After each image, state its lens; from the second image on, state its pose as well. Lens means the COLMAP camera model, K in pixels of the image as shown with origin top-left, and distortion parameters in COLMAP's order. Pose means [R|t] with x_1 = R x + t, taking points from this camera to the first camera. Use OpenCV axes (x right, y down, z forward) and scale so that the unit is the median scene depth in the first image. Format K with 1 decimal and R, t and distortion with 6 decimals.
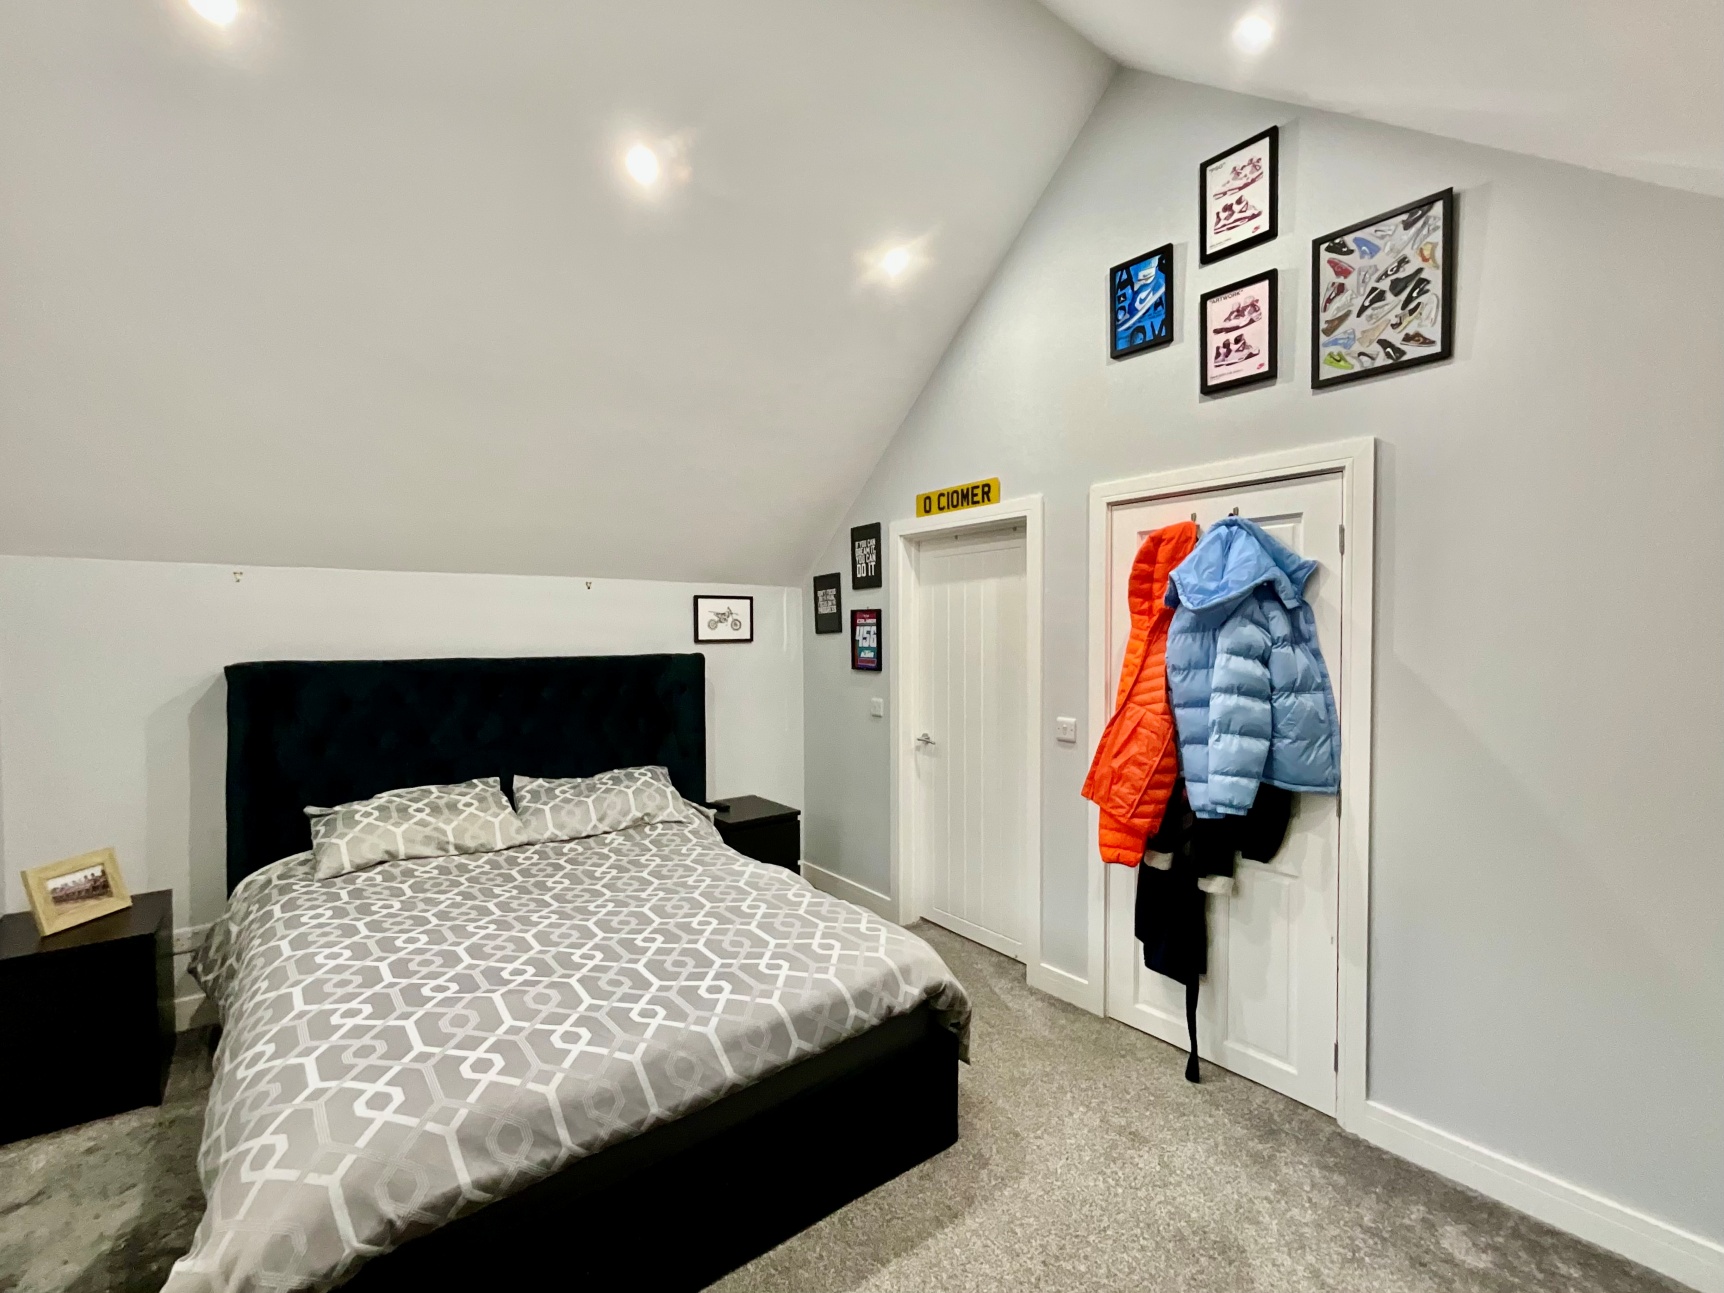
lens RADIAL K [[724.4, 0, 858.3], [0, 724.4, 649.4], [0, 0, 1]] dist [0.001168, 0.000992]
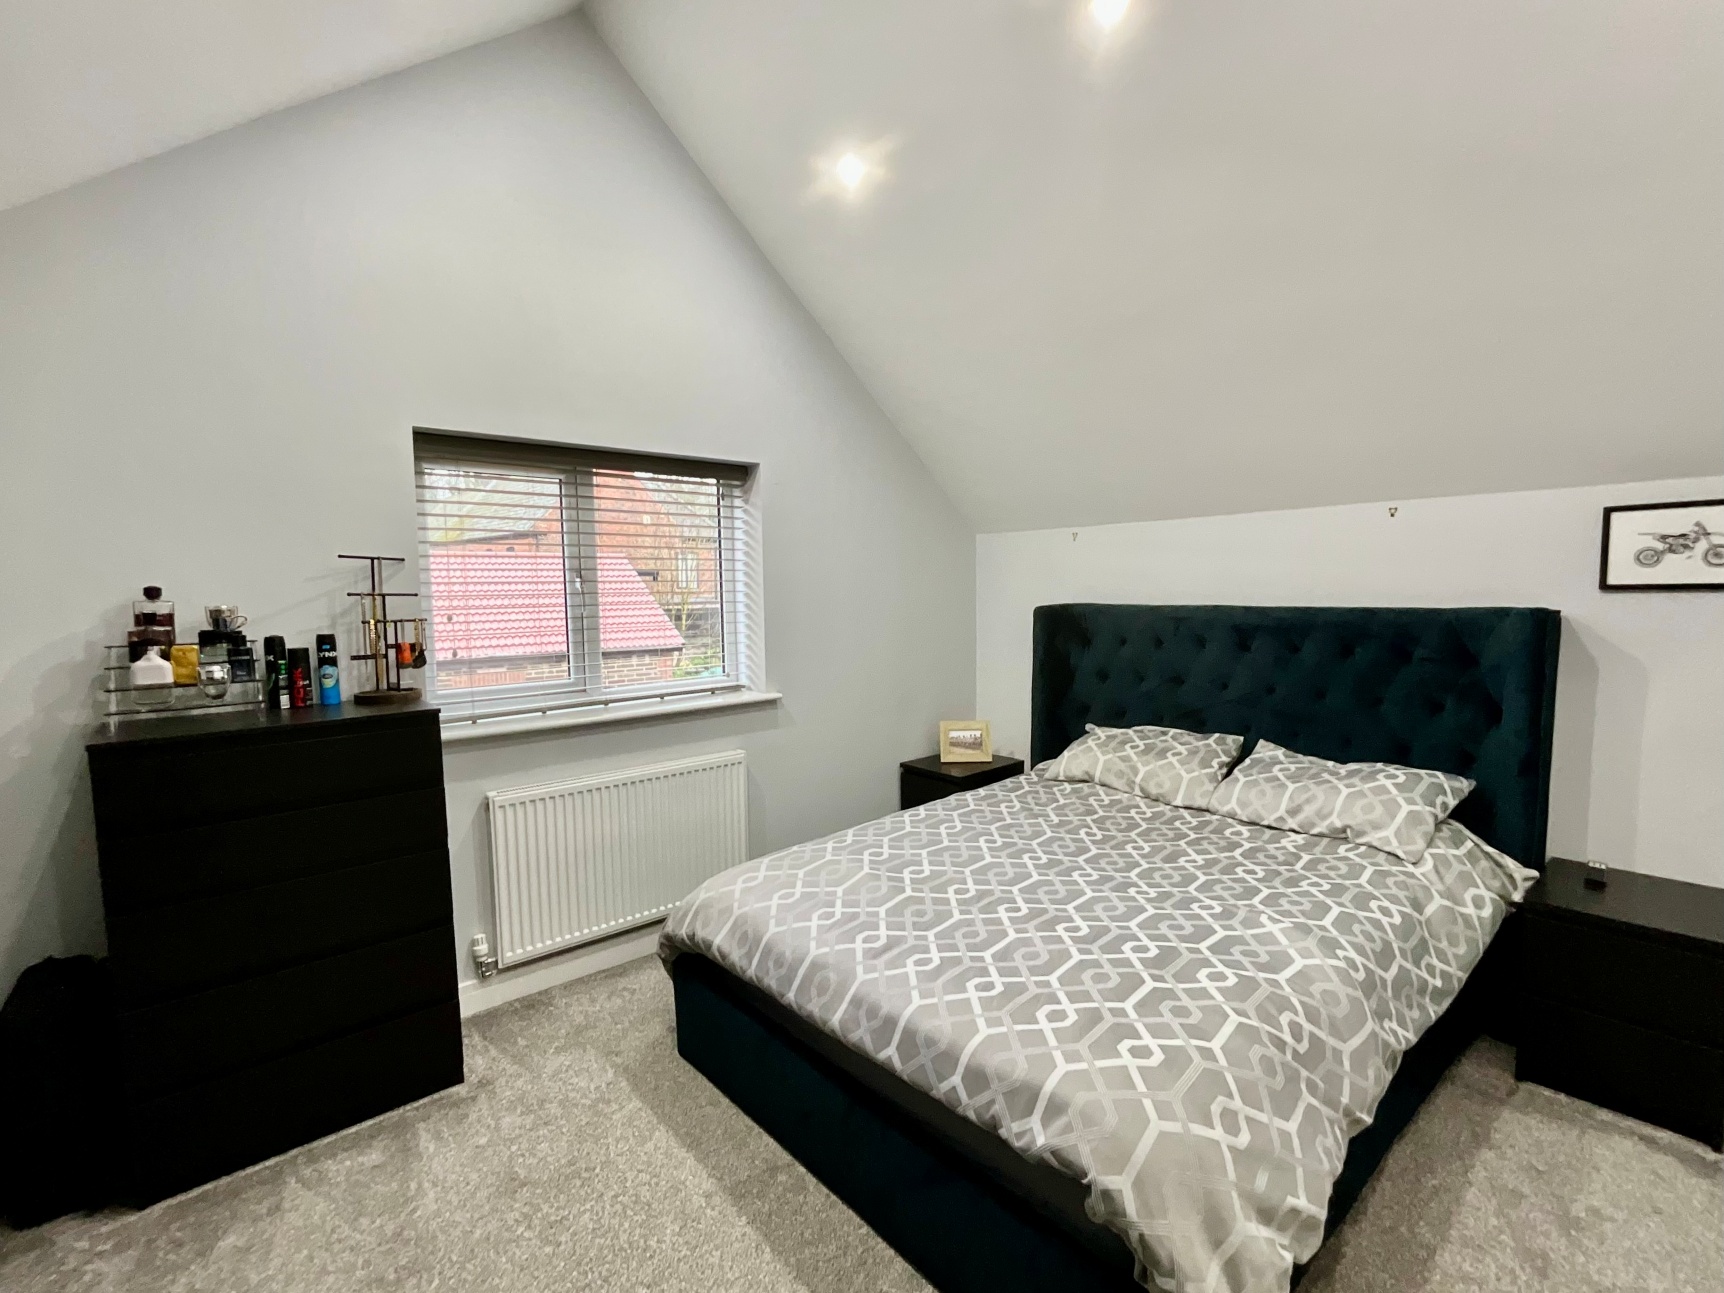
lens RADIAL K [[752.5, 0, 858.5], [0, 752.5, 641.4], [0, 0, 1]] dist [-0.010423, -0.000061]
pose [[0.096932, 0.074932, -0.992466, 0.444043], [-0.007644, 0.997189, 0.074542, -0.011409], [0.995262, 0.000361, 0.097233, 0.497729]]
